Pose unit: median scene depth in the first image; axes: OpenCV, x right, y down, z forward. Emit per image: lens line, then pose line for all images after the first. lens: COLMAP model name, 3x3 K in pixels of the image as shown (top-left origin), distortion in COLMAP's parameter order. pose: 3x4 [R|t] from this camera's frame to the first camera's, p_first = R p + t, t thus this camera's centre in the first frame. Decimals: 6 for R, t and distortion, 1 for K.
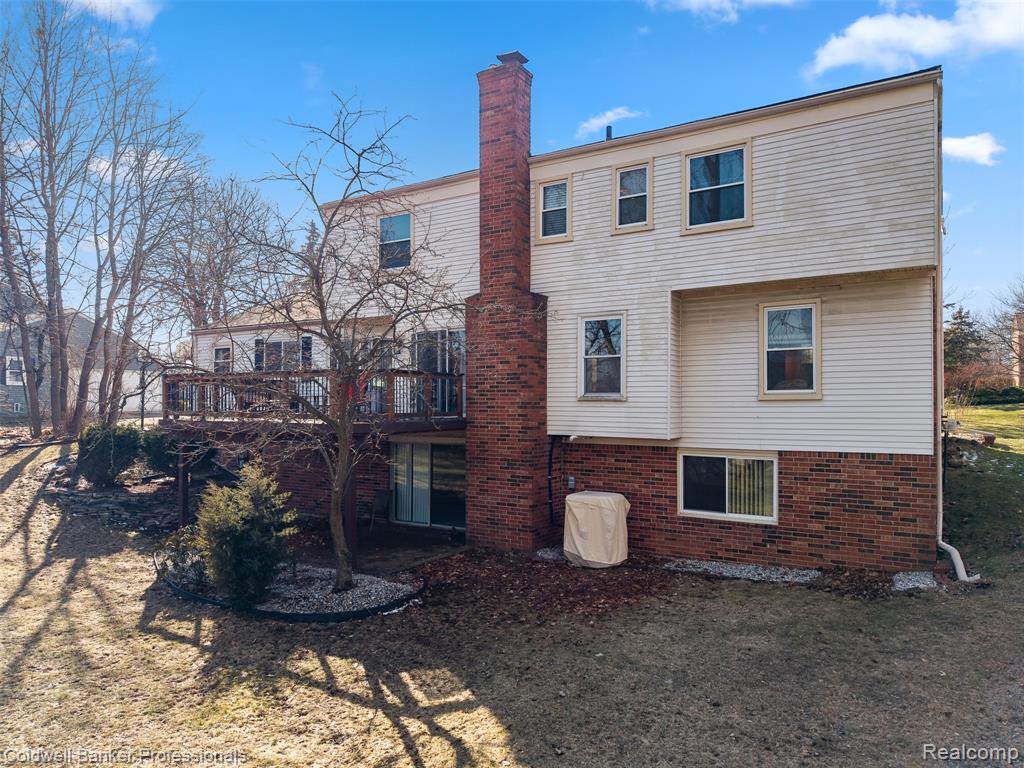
lens RADIAL K [[716.3, 0, 512.0], [0, 716.3, 384.0], [0, 0, 1]] dist [0.011493, 0.001930]
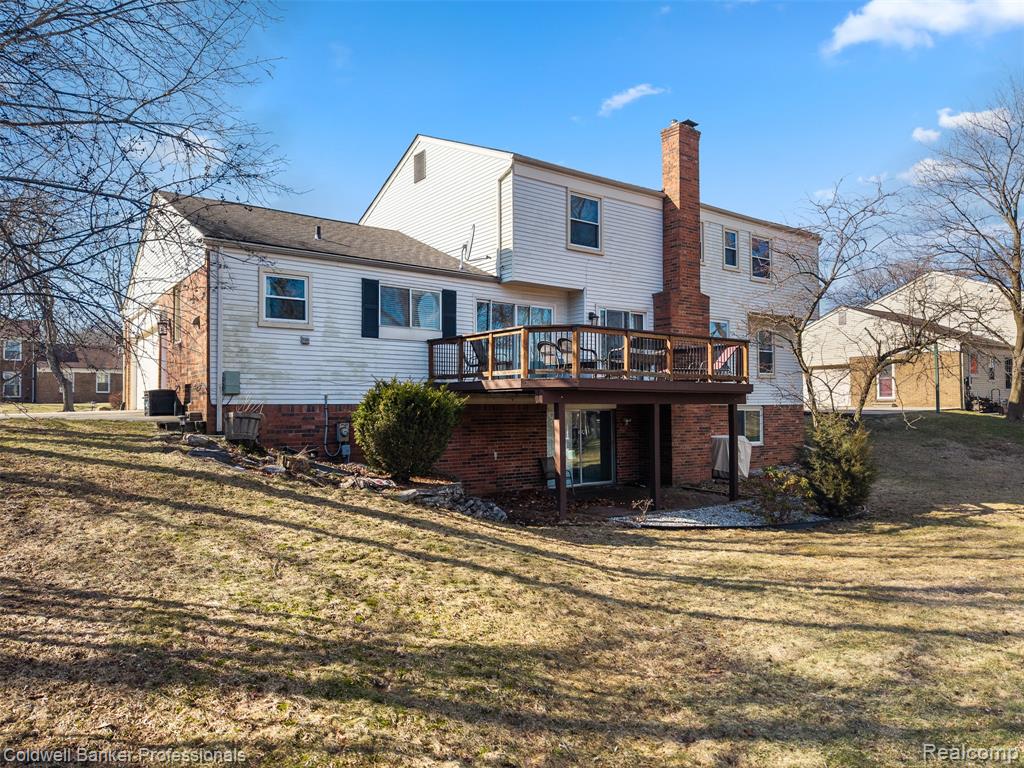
lens RADIAL K [[686.6, 0, 512.0], [0, 686.6, 384.0], [0, 0, 1]] dist [0.086812, -0.092709]
pose [[0.338474, 0.043357, 0.939976, -1.544945], [-0.009025, 0.999042, -0.042831, 0.120580], [-0.940933, 0.006014, 0.338541, 1.000241]]
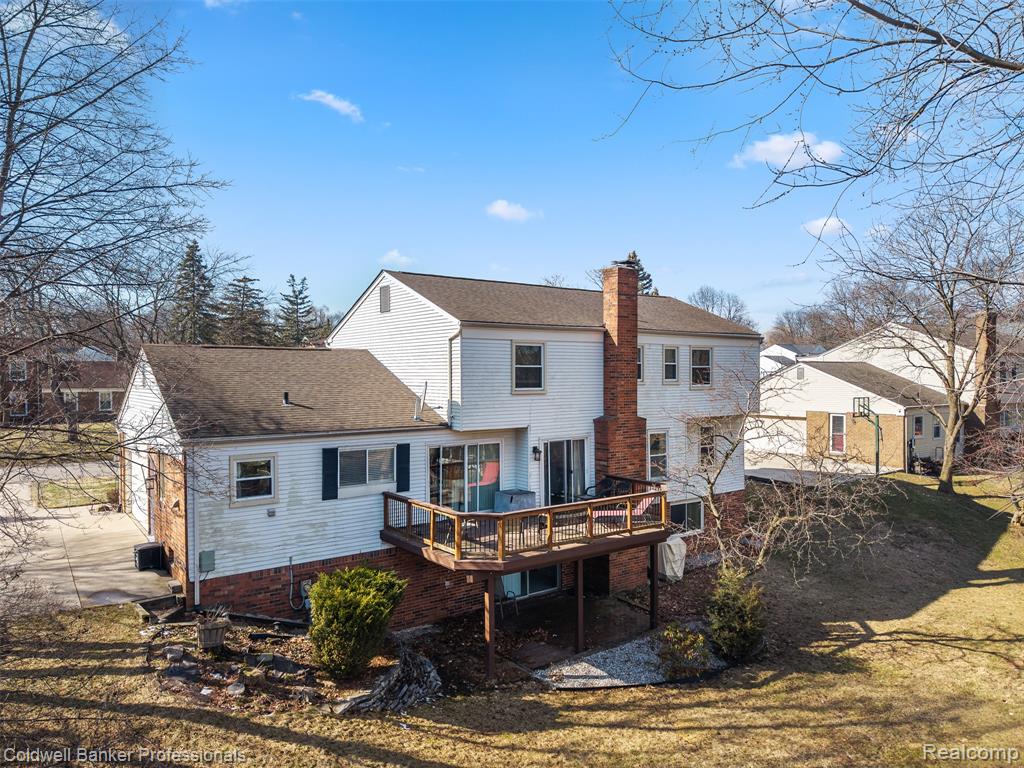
lens RADIAL K [[686.6, 0, 512.0], [0, 686.6, 384.0], [0, 0, 1]] dist [0.086812, -0.092709]
pose [[0.343257, -0.003212, 0.939236, -1.667301], [-0.009465, 0.999932, 0.006879, -0.235391], [-0.939194, -0.011251, 0.343203, 0.836463]]
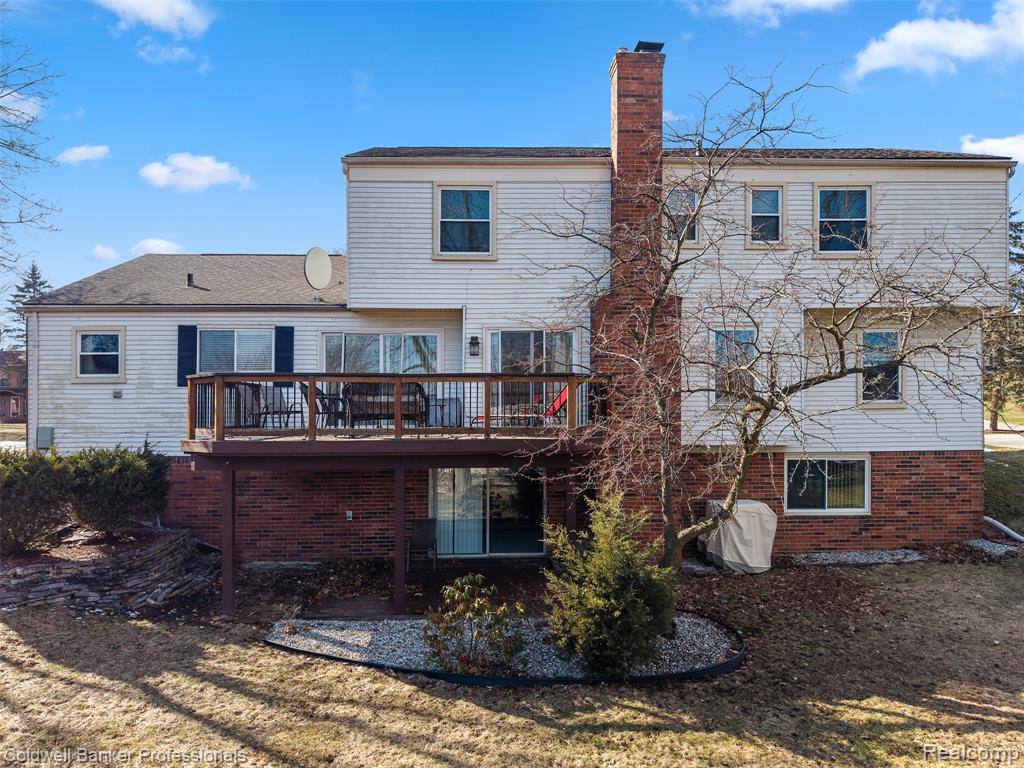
lens RADIAL K [[686.6, 0, 508.5], [0, 686.6, 409.5], [0, 0, 1]] dist [0.022879, -0.002042]
pose [[0.813902, 0.010083, 0.580915, -0.772664], [-0.008387, 0.999949, -0.005605, 0.034822], [-0.580942, -0.000310, 0.813945, 0.420327]]
